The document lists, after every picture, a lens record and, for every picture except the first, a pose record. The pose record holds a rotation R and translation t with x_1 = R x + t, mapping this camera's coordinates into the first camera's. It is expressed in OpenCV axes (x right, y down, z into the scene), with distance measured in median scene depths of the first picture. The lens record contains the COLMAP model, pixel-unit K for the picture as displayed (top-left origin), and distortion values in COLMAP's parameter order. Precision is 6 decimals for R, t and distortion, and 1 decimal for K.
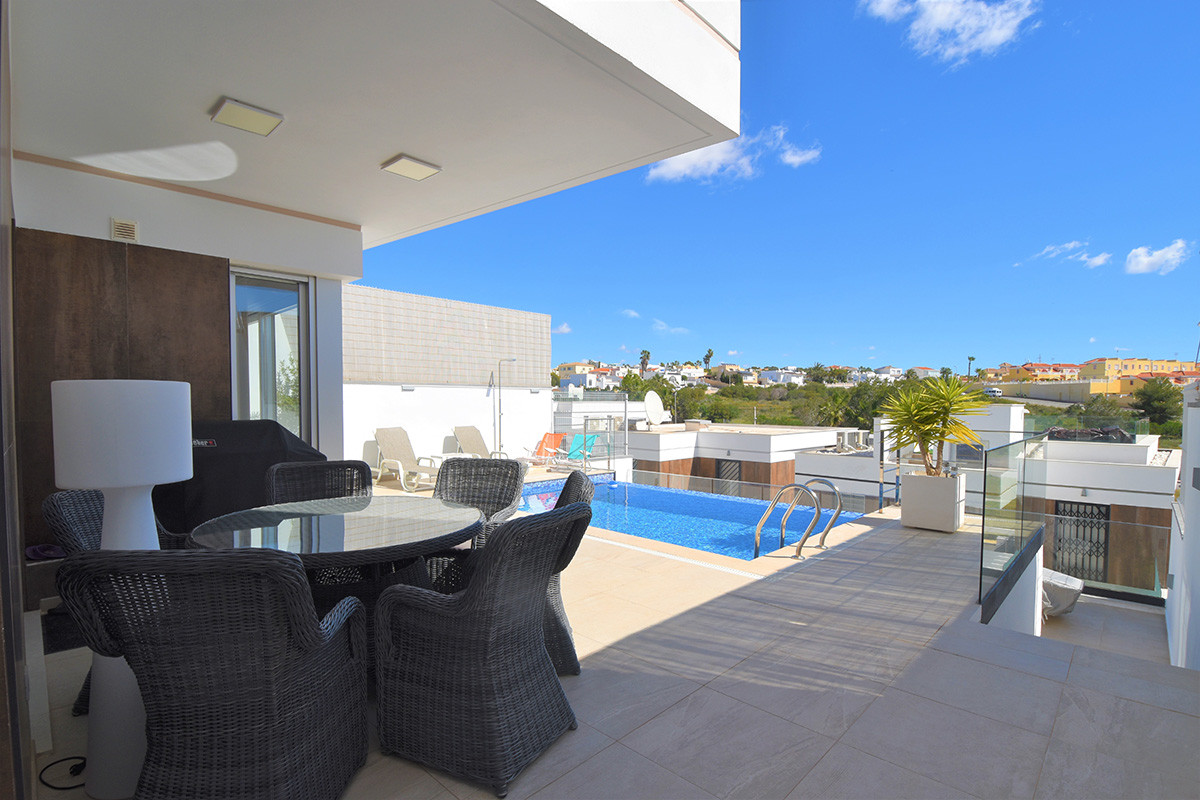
lens RADIAL K [[569.0, 0, 571.2], [0, 569.0, 410.1], [0, 0, 1]] dist [0.007575, -0.016509]
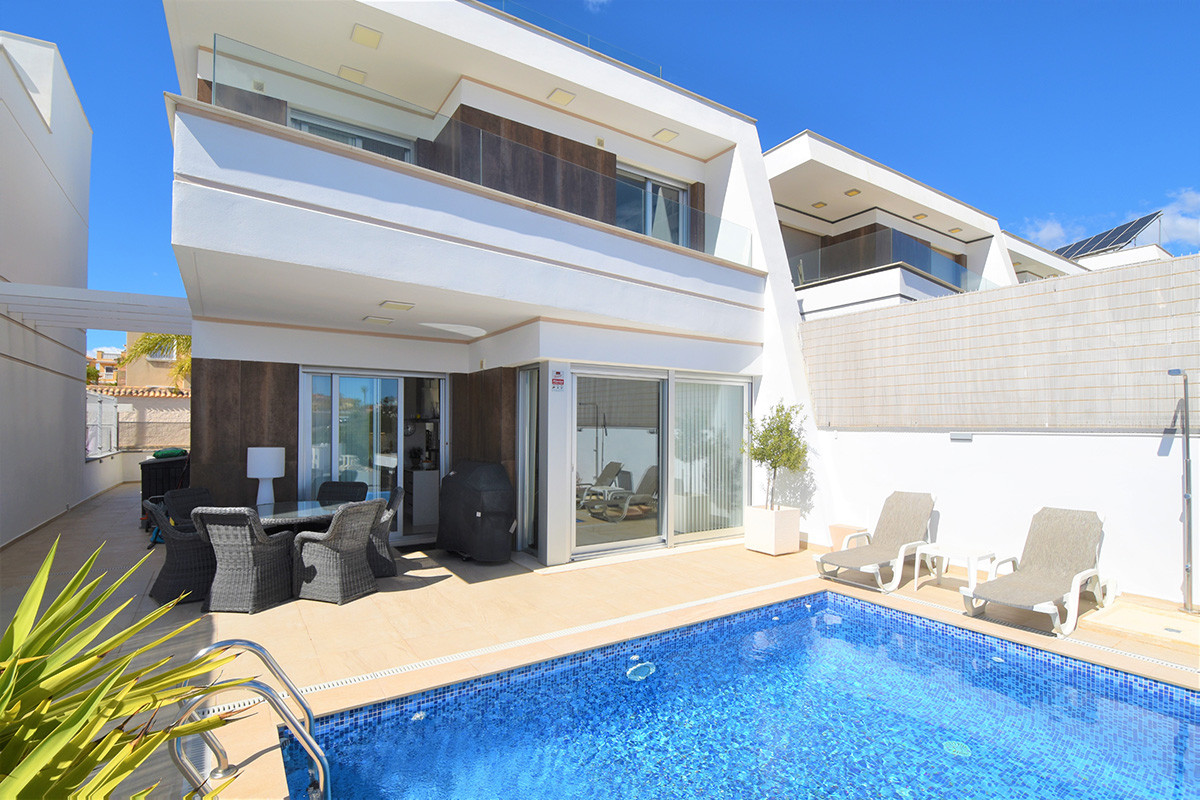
lens RADIAL K [[569.0, 0, 601.2], [0, 569.0, 426.7], [0, 0, 1]] dist [0.007575, -0.016509]
pose [[-0.185332, -0.001018, -0.982675, 0.318163], [-0.017702, 0.999841, 0.002302, -0.031963], [0.982517, 0.017822, -0.185320, 0.517725]]
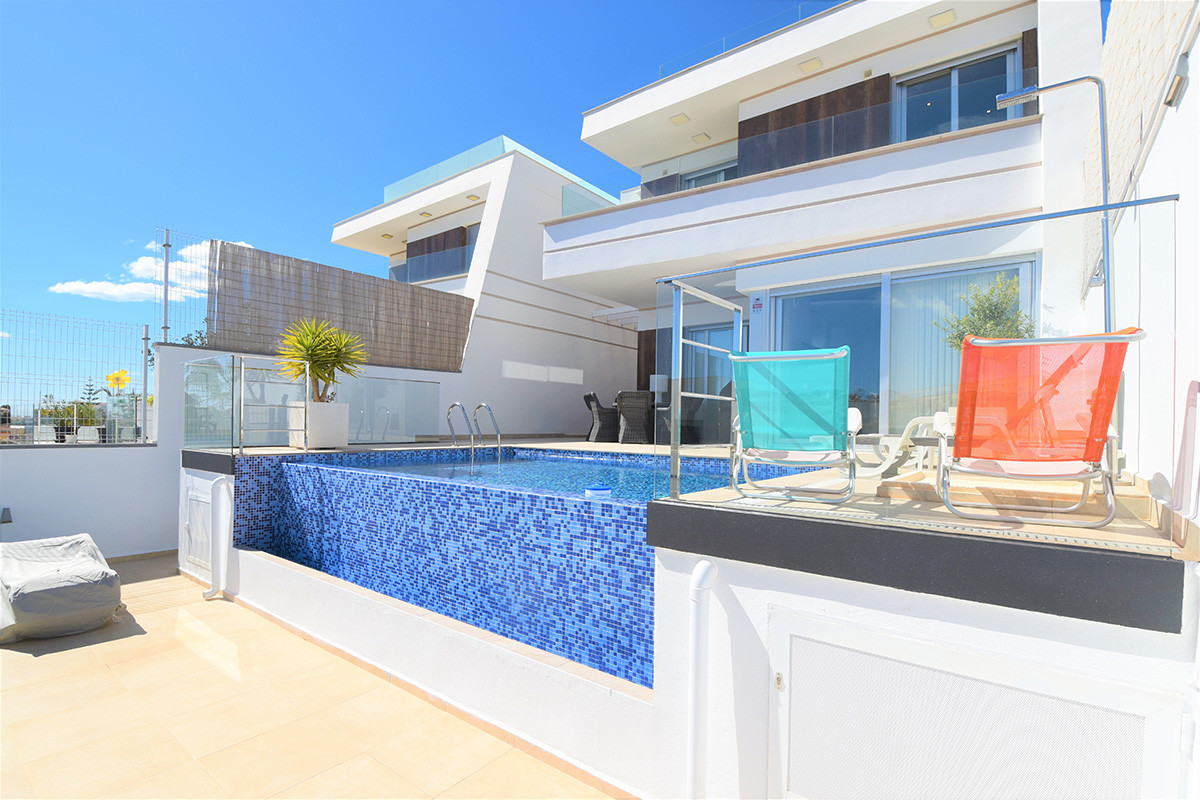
lens RADIAL K [[569.0, 0, 610.3], [0, 569.0, 428.8], [0, 0, 1]] dist [0.007575, -0.016509]
pose [[-0.986000, -0.003555, -0.166709, 0.112808], [-0.006859, 0.999791, 0.019249, 0.056975], [0.166606, 0.020123, -0.985818, 0.992099]]
